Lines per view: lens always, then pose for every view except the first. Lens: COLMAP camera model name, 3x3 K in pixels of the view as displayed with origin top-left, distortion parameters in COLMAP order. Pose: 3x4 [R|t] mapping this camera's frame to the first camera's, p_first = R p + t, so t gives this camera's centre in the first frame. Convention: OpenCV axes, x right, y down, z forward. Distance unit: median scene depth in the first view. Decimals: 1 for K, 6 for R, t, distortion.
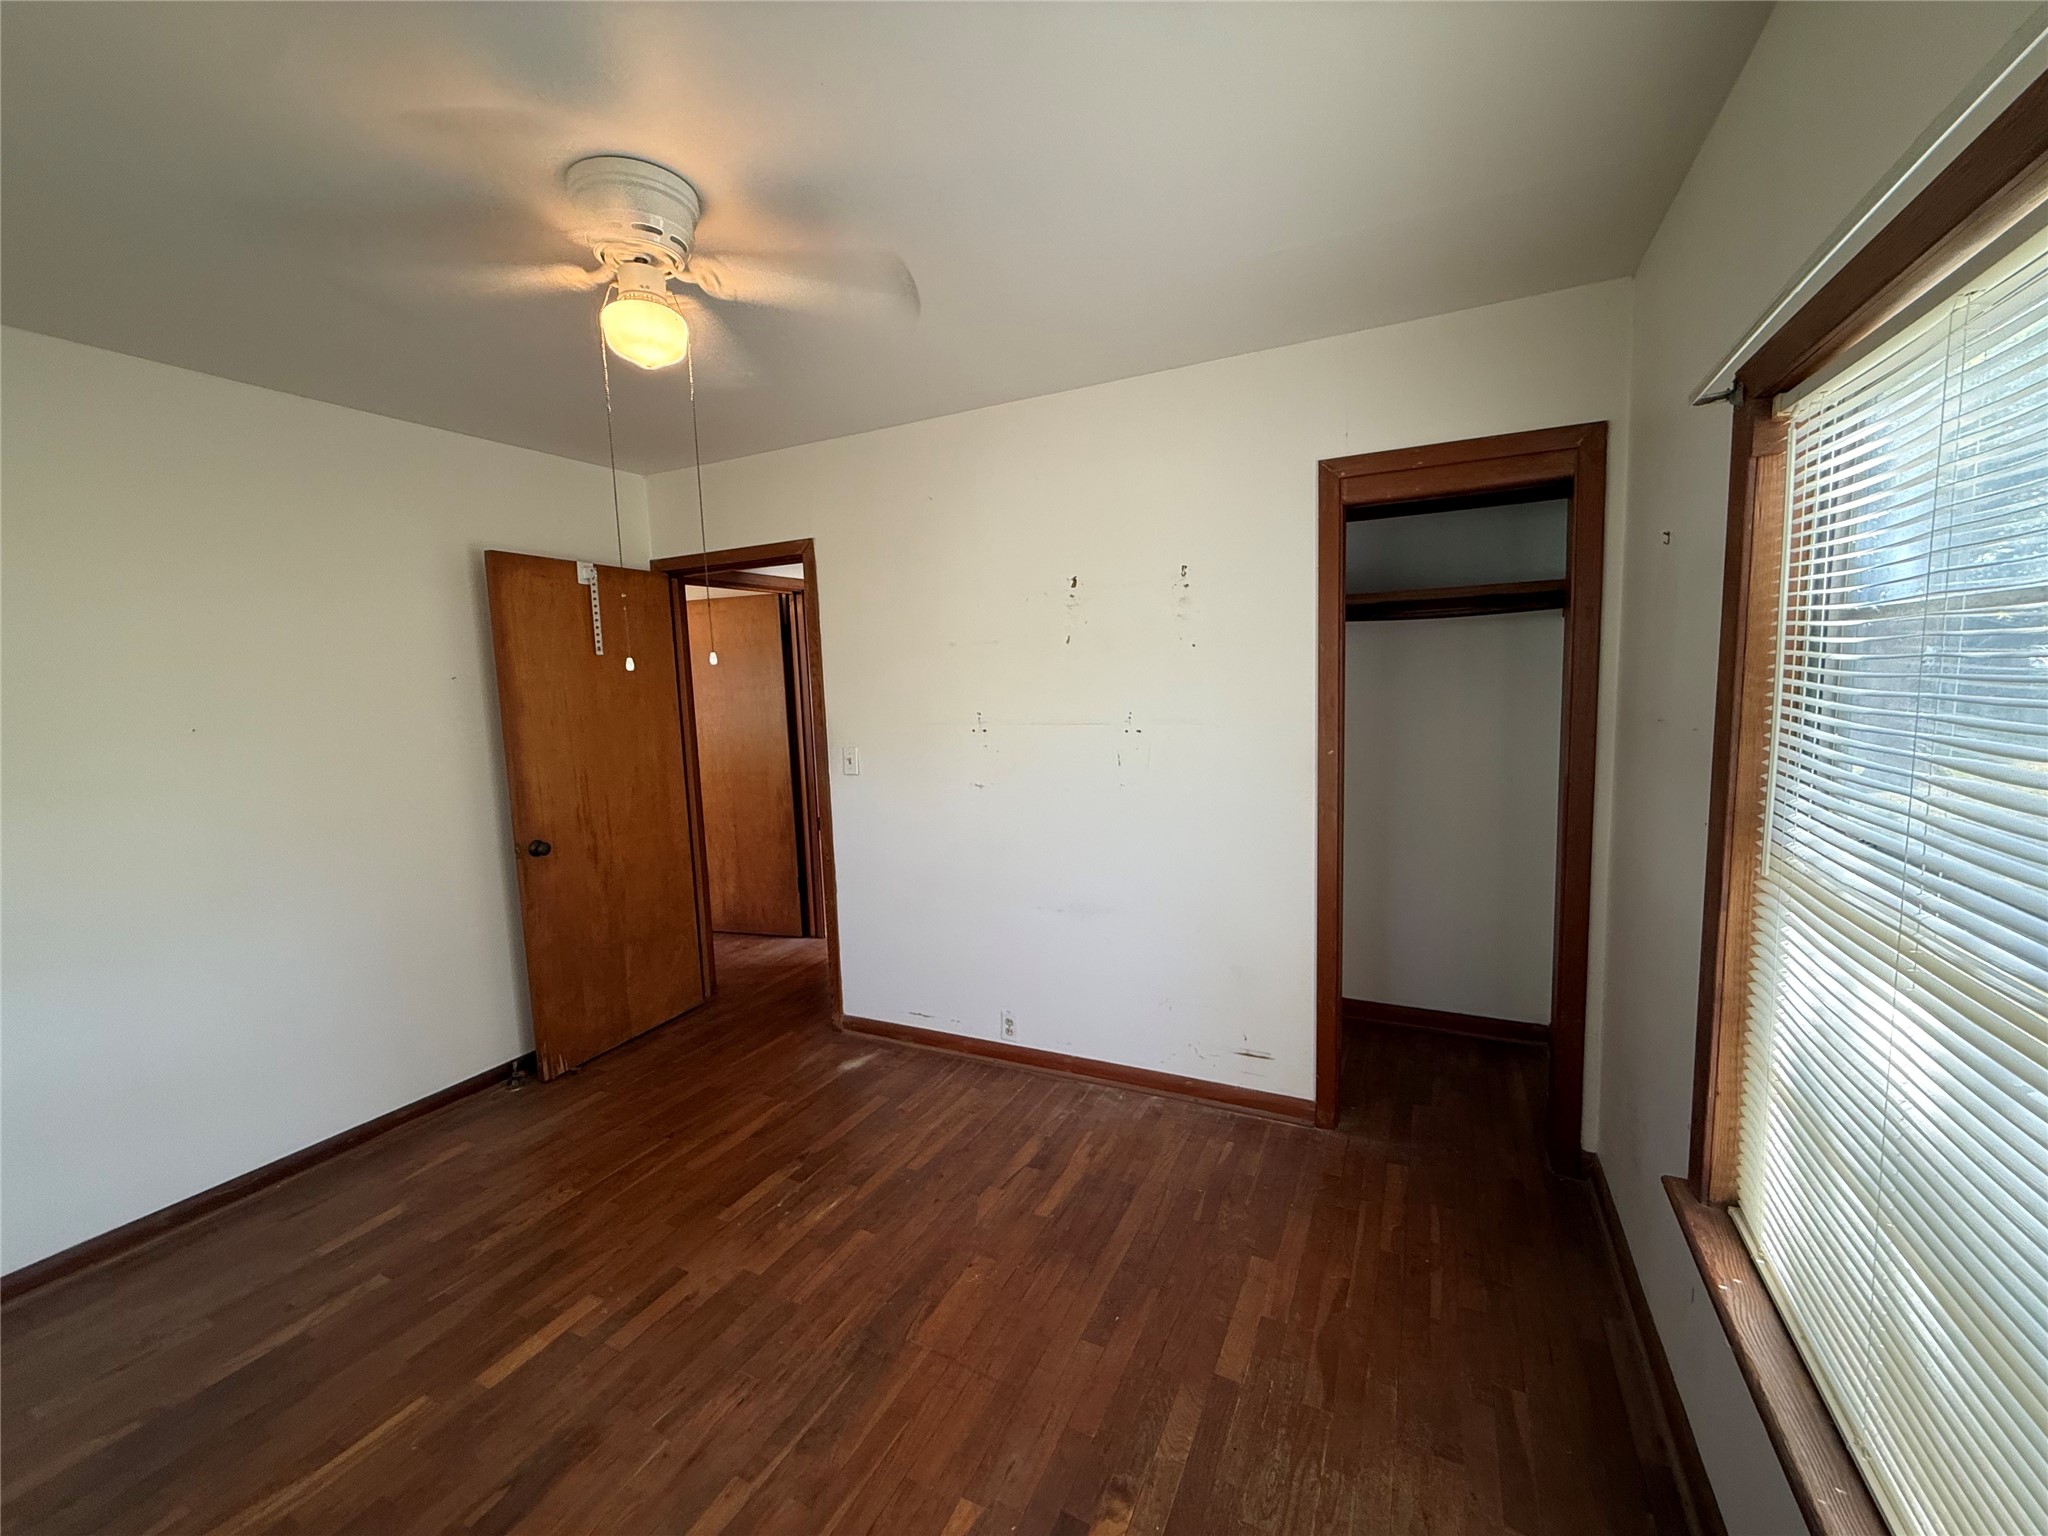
lens RADIAL K [[817.5, 0, 1026.0], [0, 817.5, 769.5], [0, 0, 1]] dist [-0.000052, 0.000280]
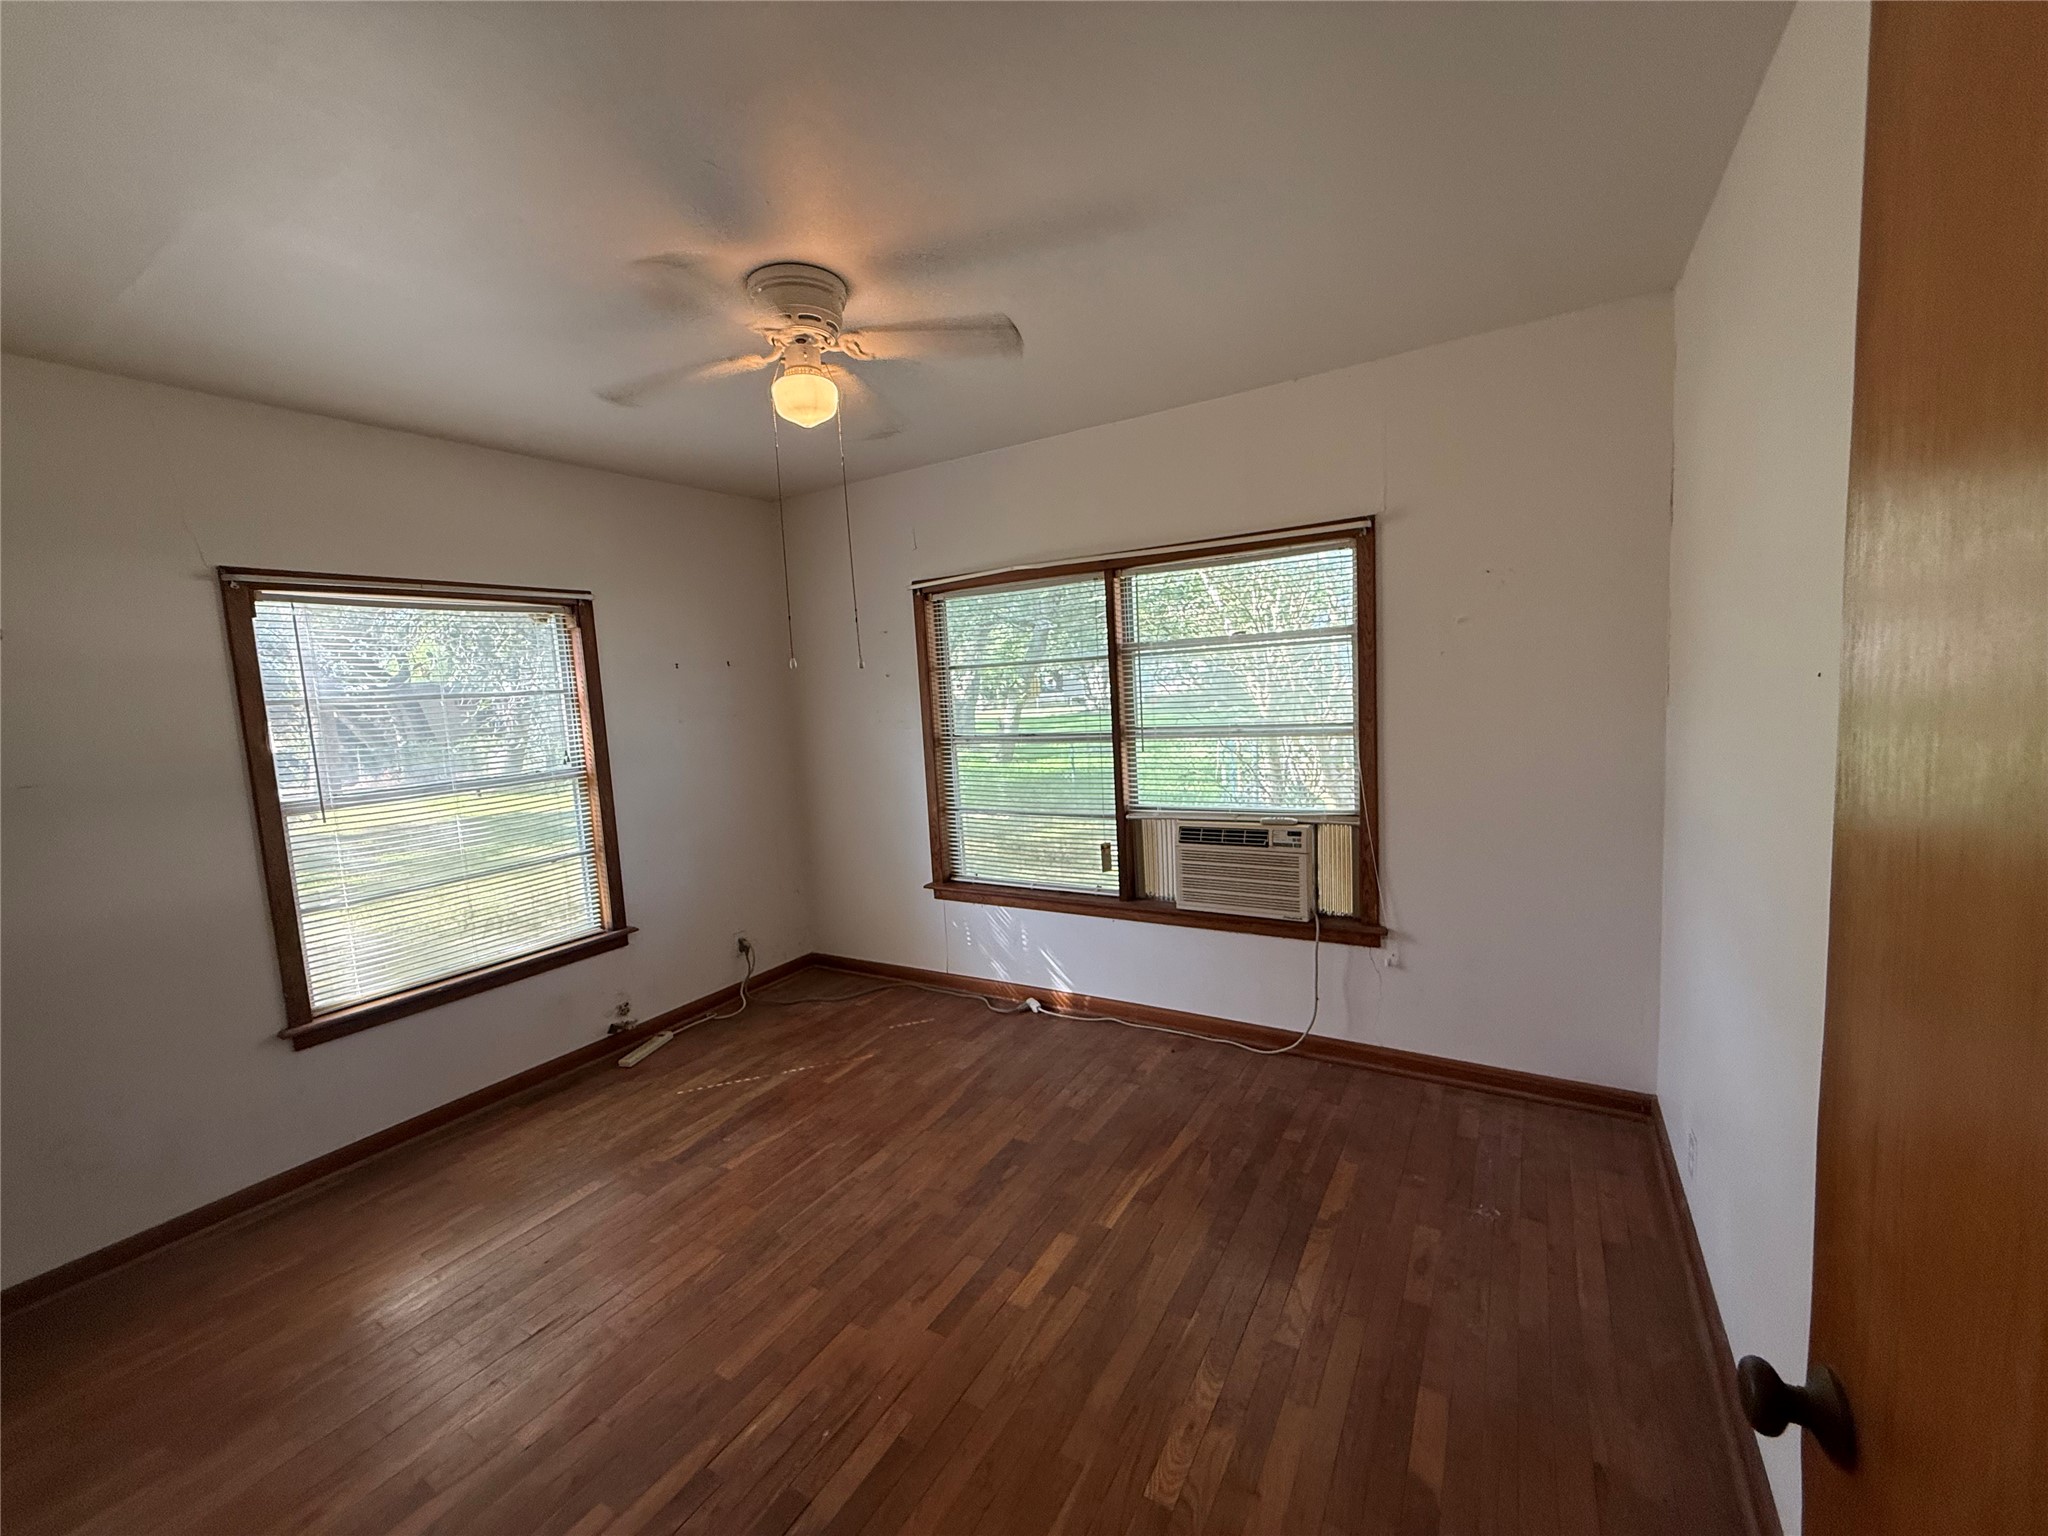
lens RADIAL K [[817.5, 0, 1021.4], [0, 817.5, 761.1], [0, 0, 1]] dist [-0.000052, 0.000280]
pose [[-0.992116, 0.079673, 0.096733, -0.682867], [0.098366, 0.973343, 0.207191, -0.177705], [-0.077647, 0.215073, -0.973506, 1.817590]]
